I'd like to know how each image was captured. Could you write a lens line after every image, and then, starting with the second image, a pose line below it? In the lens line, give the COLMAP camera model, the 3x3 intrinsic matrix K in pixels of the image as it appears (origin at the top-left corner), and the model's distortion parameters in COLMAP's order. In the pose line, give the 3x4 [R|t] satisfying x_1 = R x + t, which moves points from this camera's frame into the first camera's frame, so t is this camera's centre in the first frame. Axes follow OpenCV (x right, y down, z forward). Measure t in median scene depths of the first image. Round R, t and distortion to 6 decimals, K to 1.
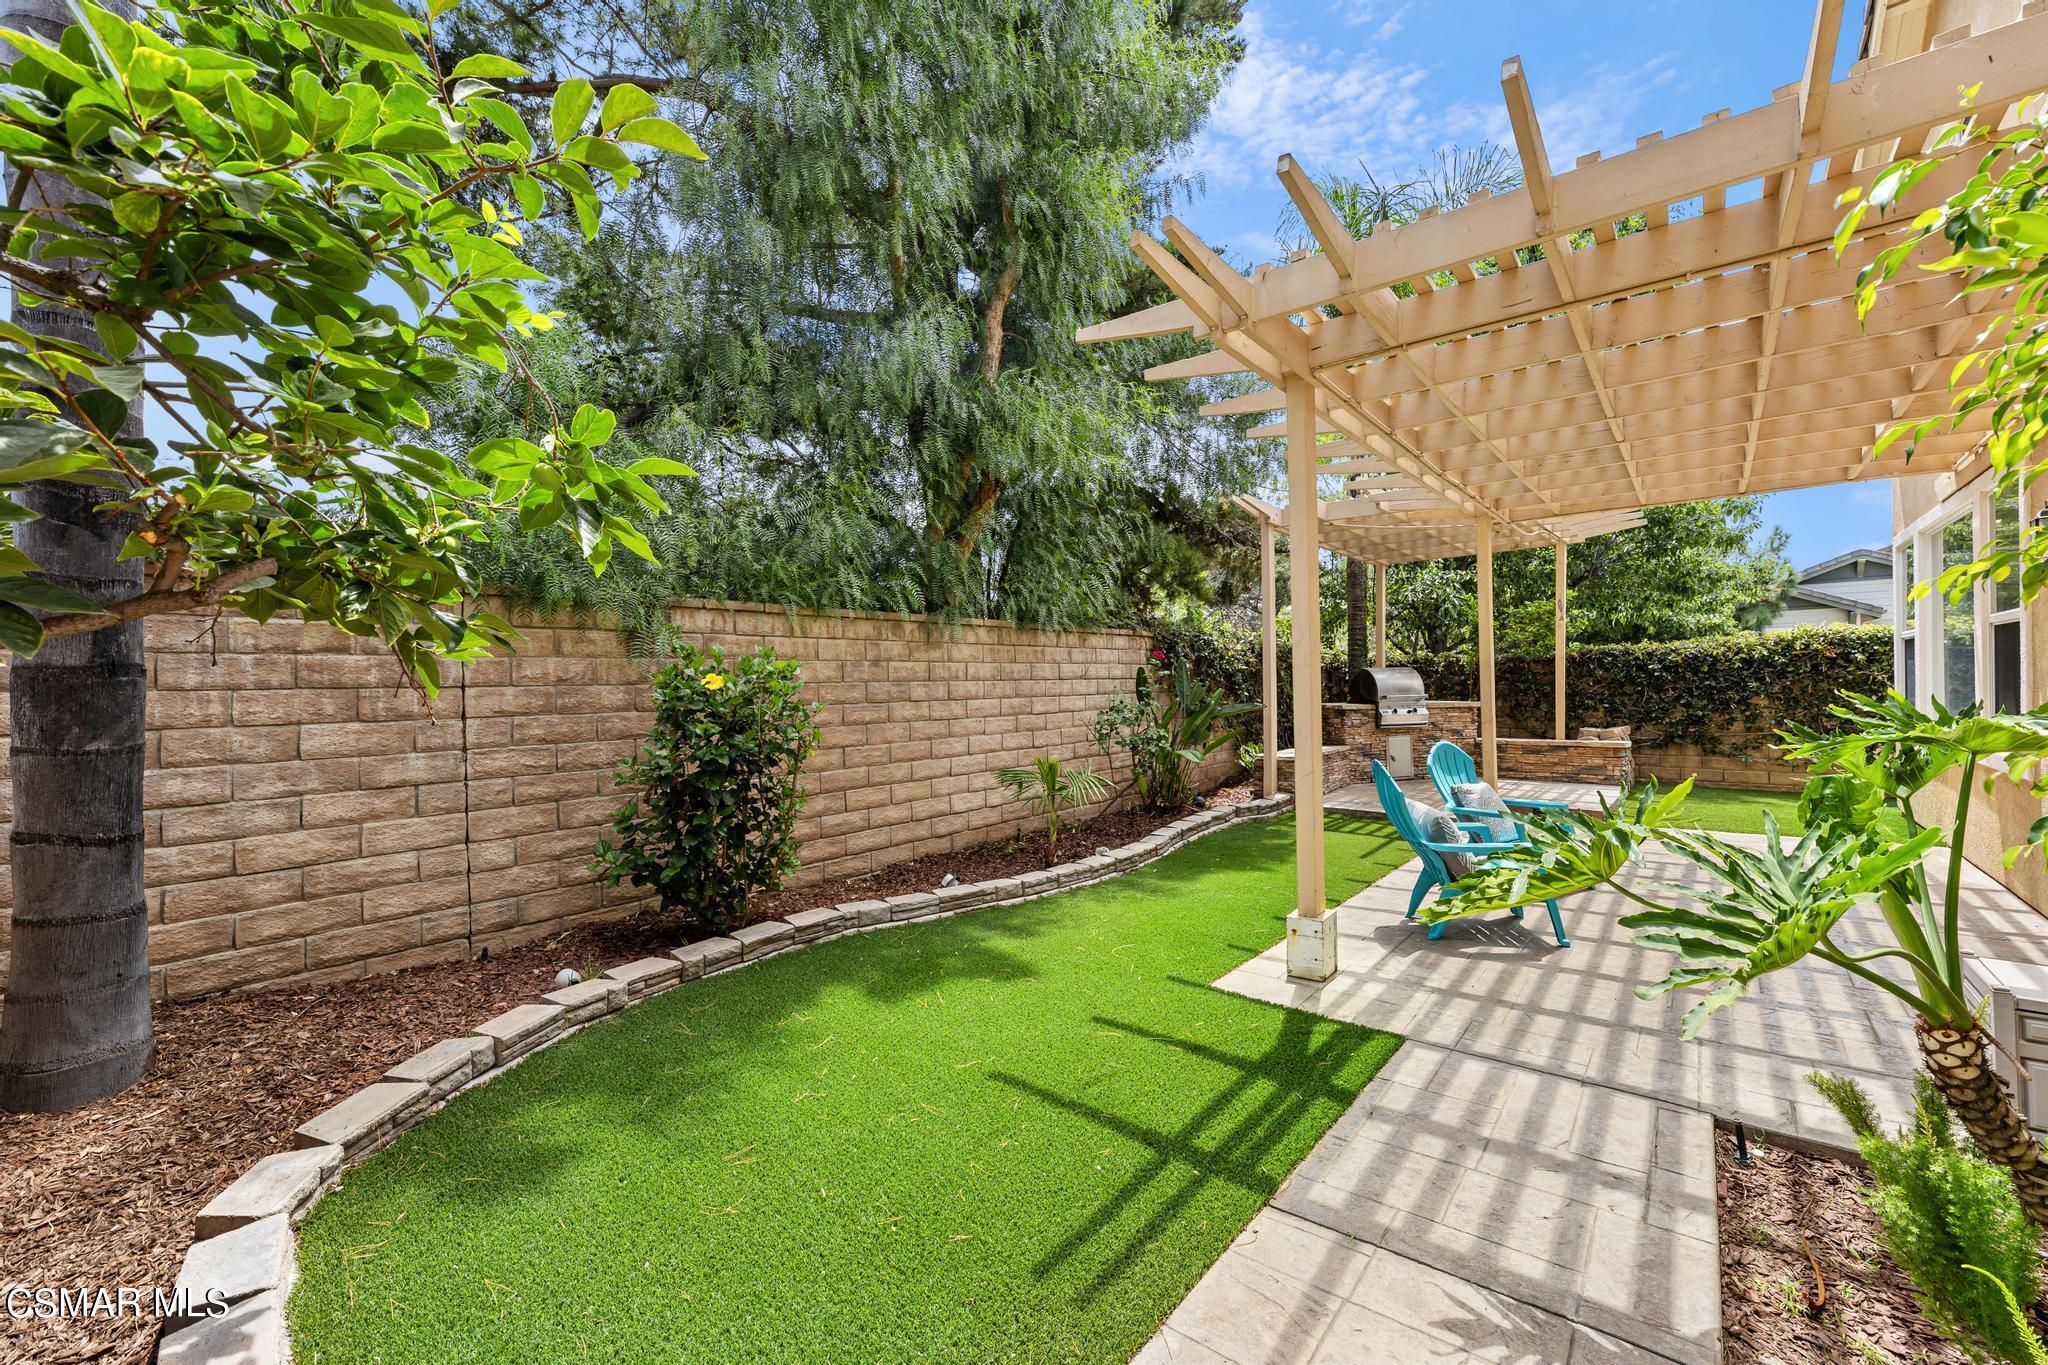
lens RADIAL K [[821.0, 0, 1024.0], [0, 821.0, 682.5], [0, 0, 1]] dist [0.000194, -0.000078]
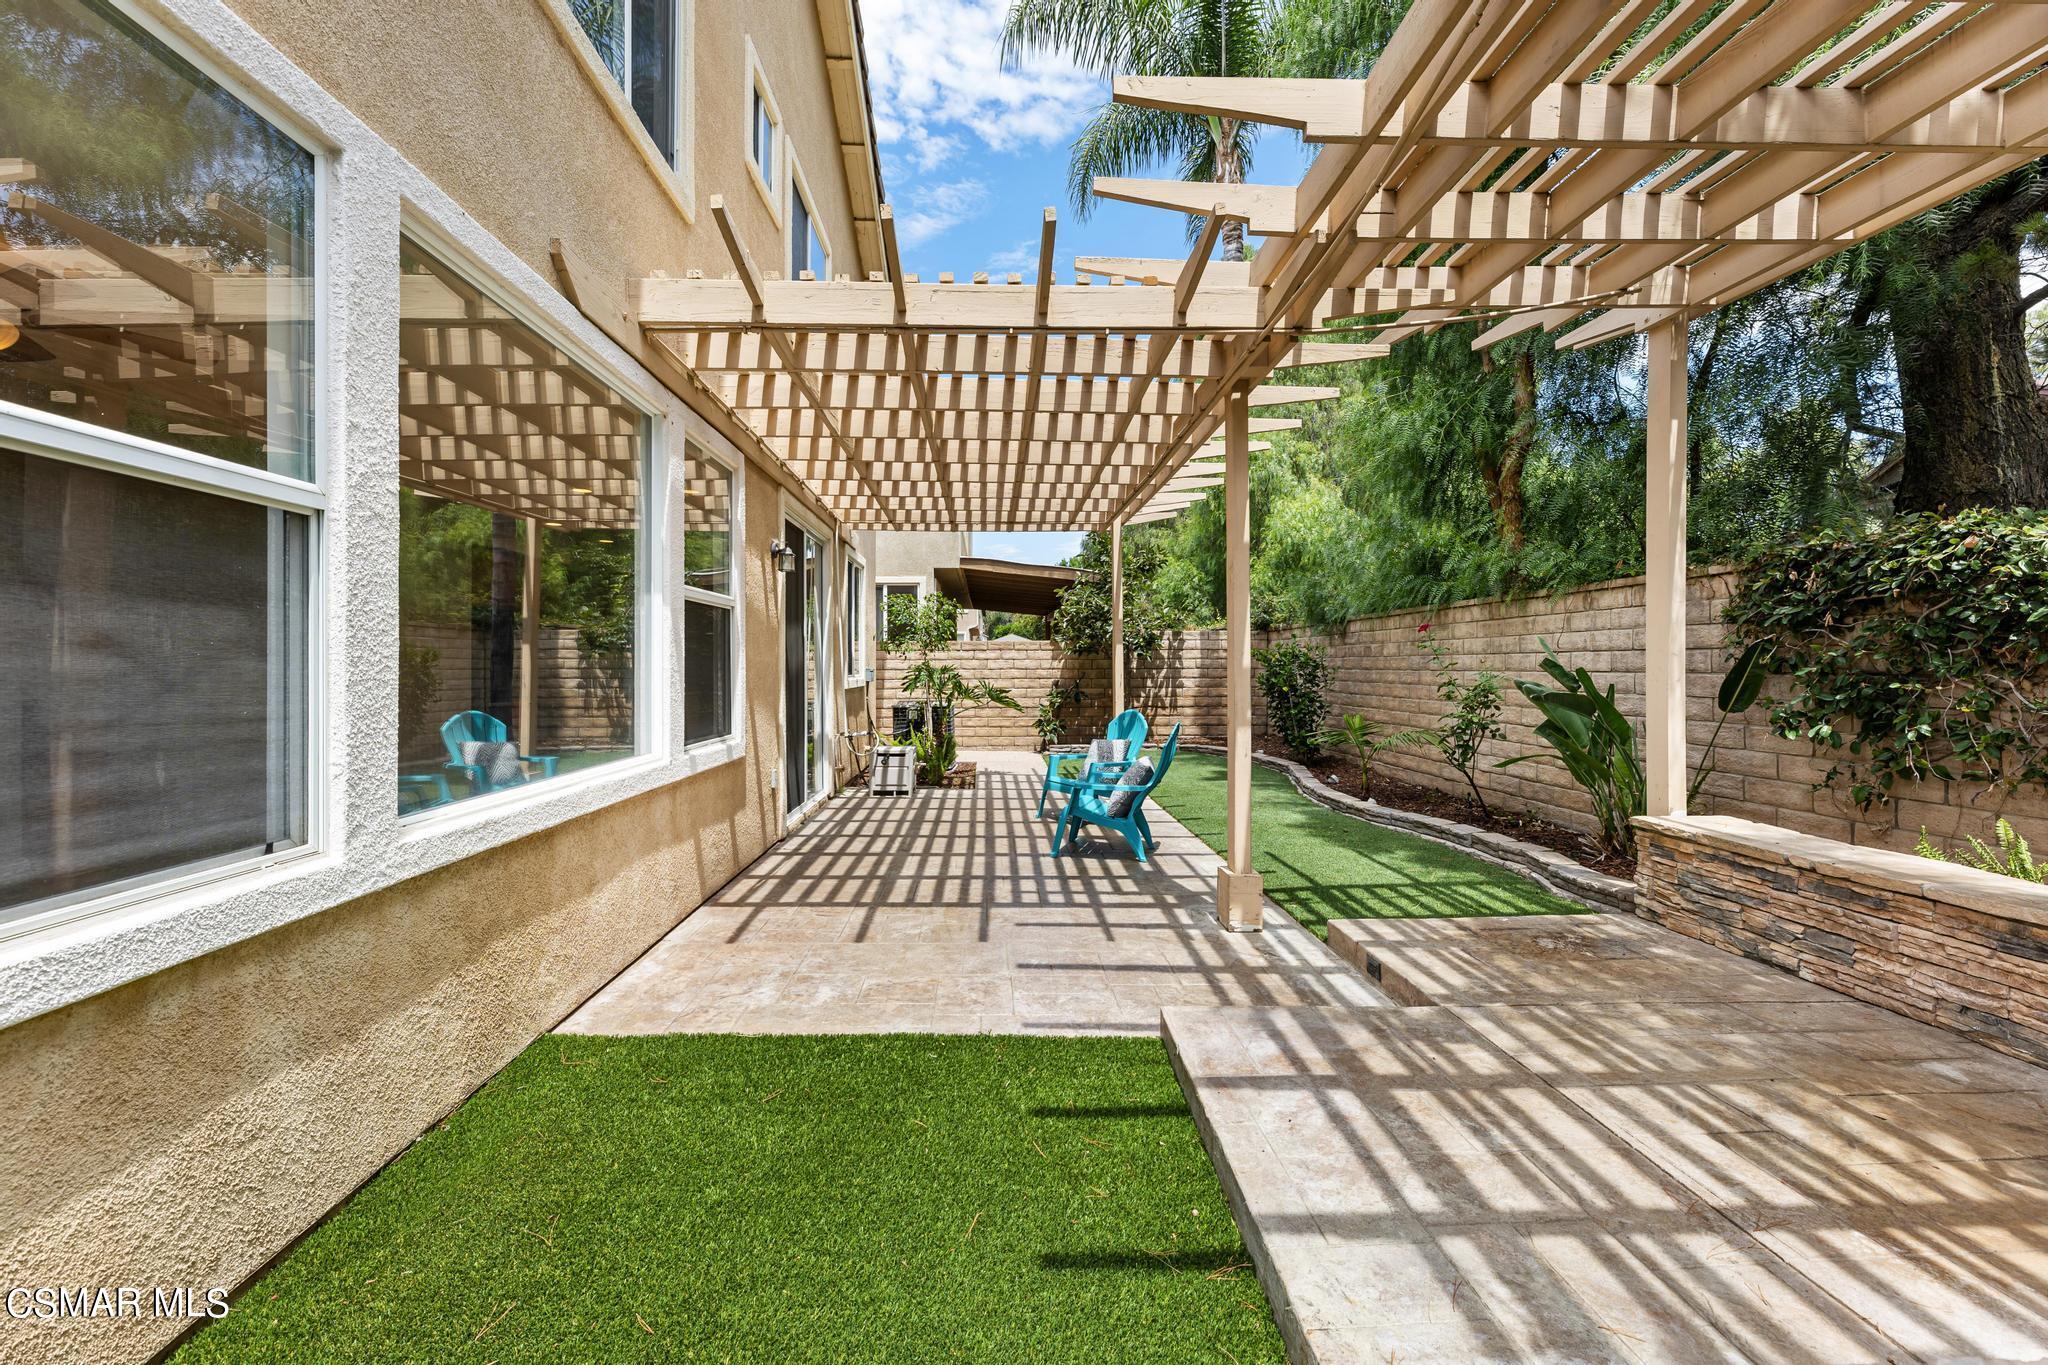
lens RADIAL K [[826.8, 0, 993.1], [0, 826.8, 661.3], [0, 0, 1]] dist [-0.000699, -0.000224]
pose [[-0.759138, 0.011832, -0.650822, 1.162319], [0.008830, 0.999930, 0.007879, -0.007156], [0.650870, 0.000234, -0.759189, 1.417602]]
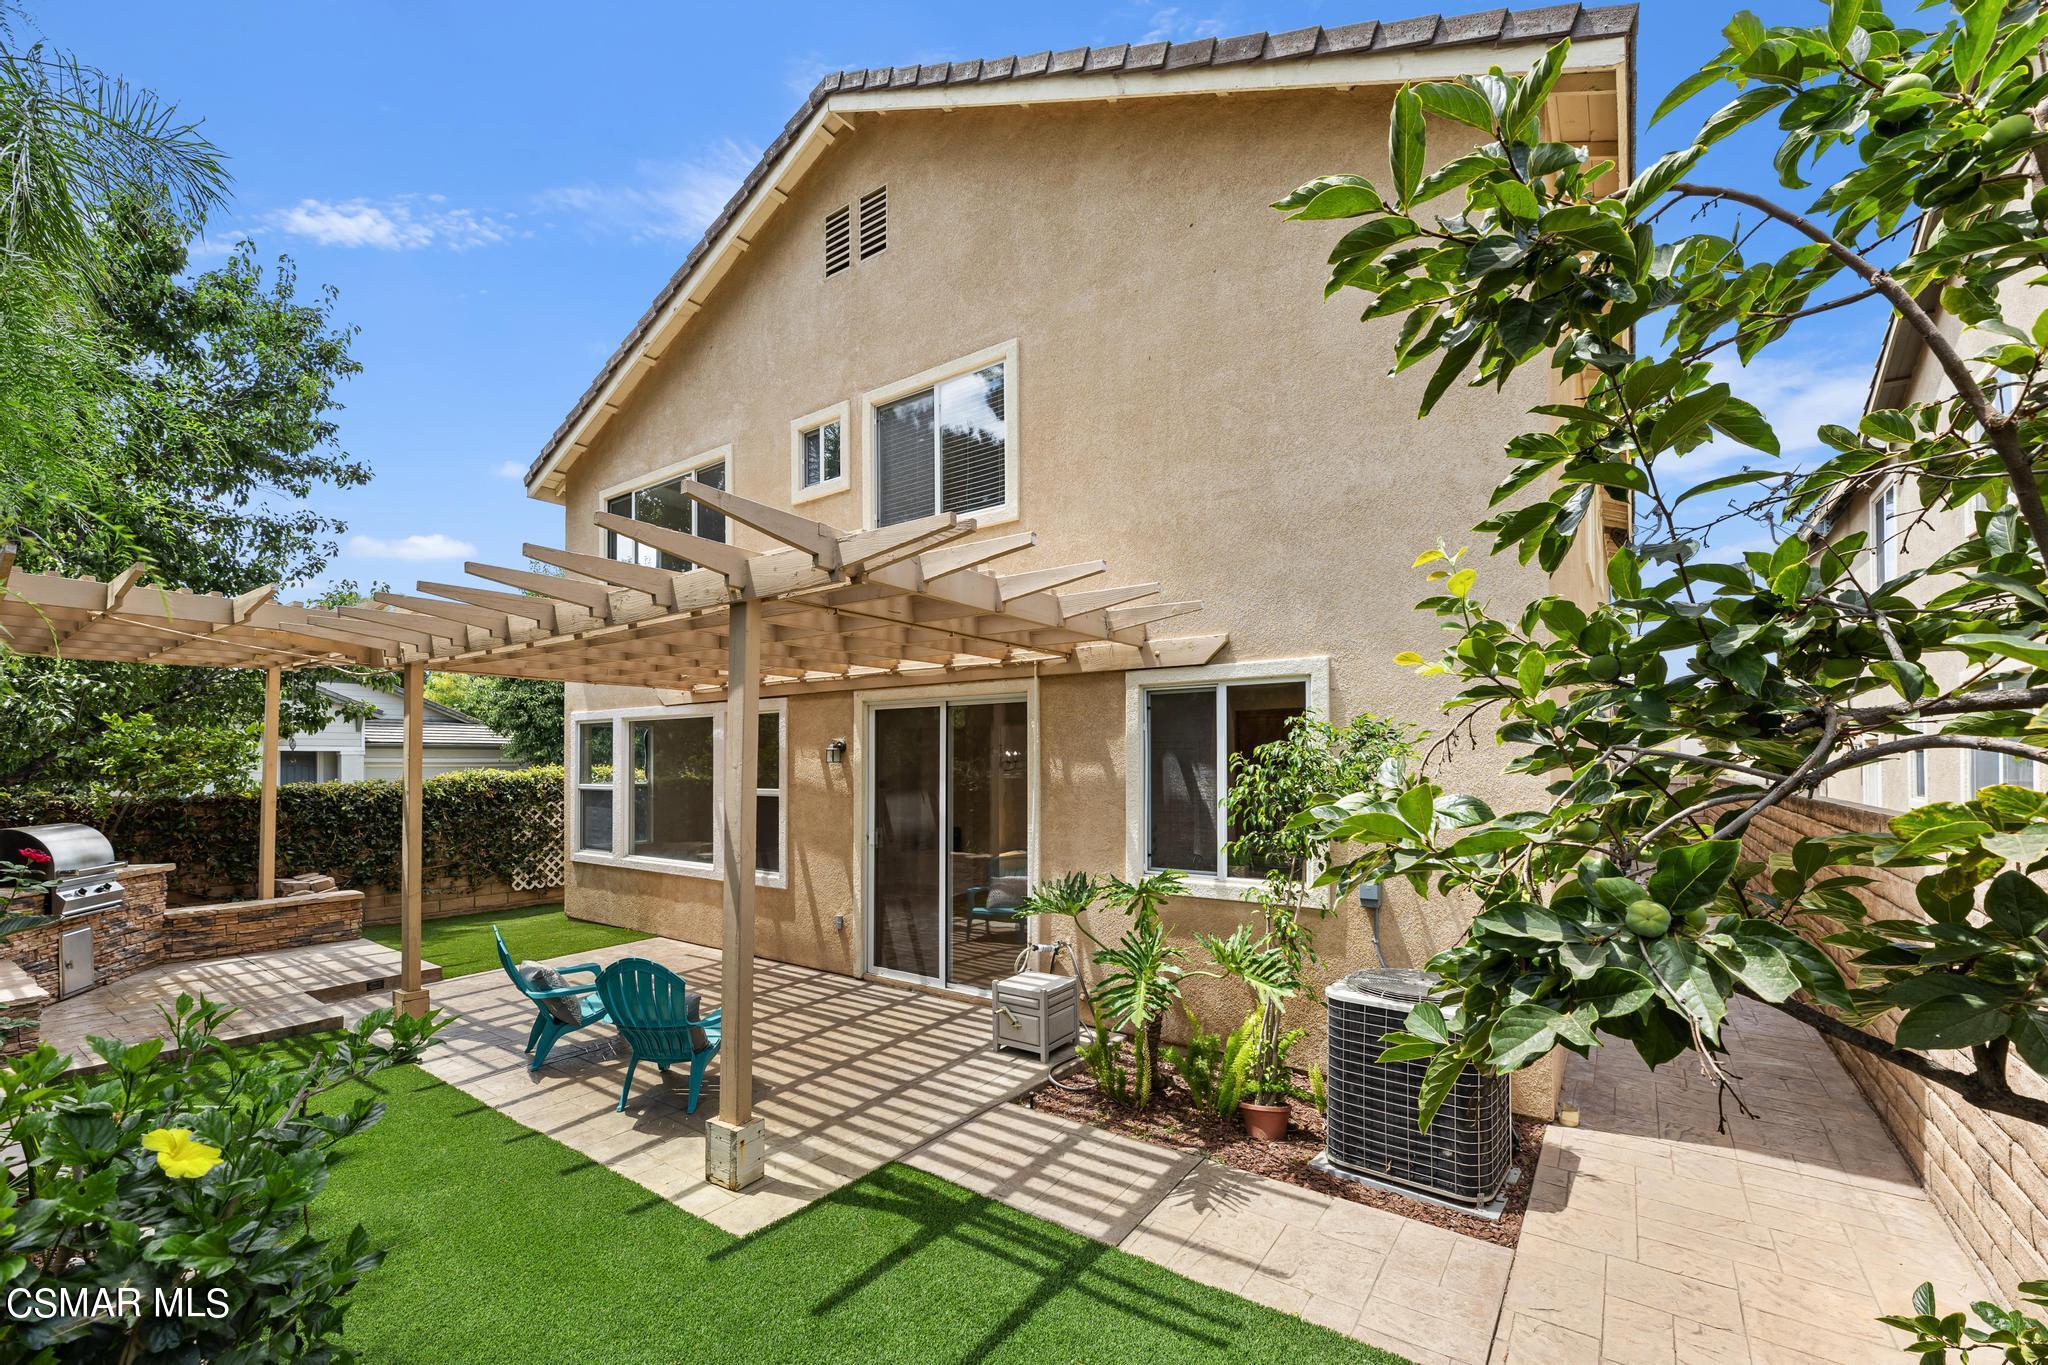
lens RADIAL K [[845.8, 0, 1031.4], [0, 845.8, 756.1], [0, 0, 1]] dist [-0.003747, -0.000384]
pose [[-0.077100, 0.021918, 0.996782, -0.423841], [0.004223, 0.999757, -0.021656, -0.084121], [-0.997014, 0.002540, -0.077174, 0.418080]]
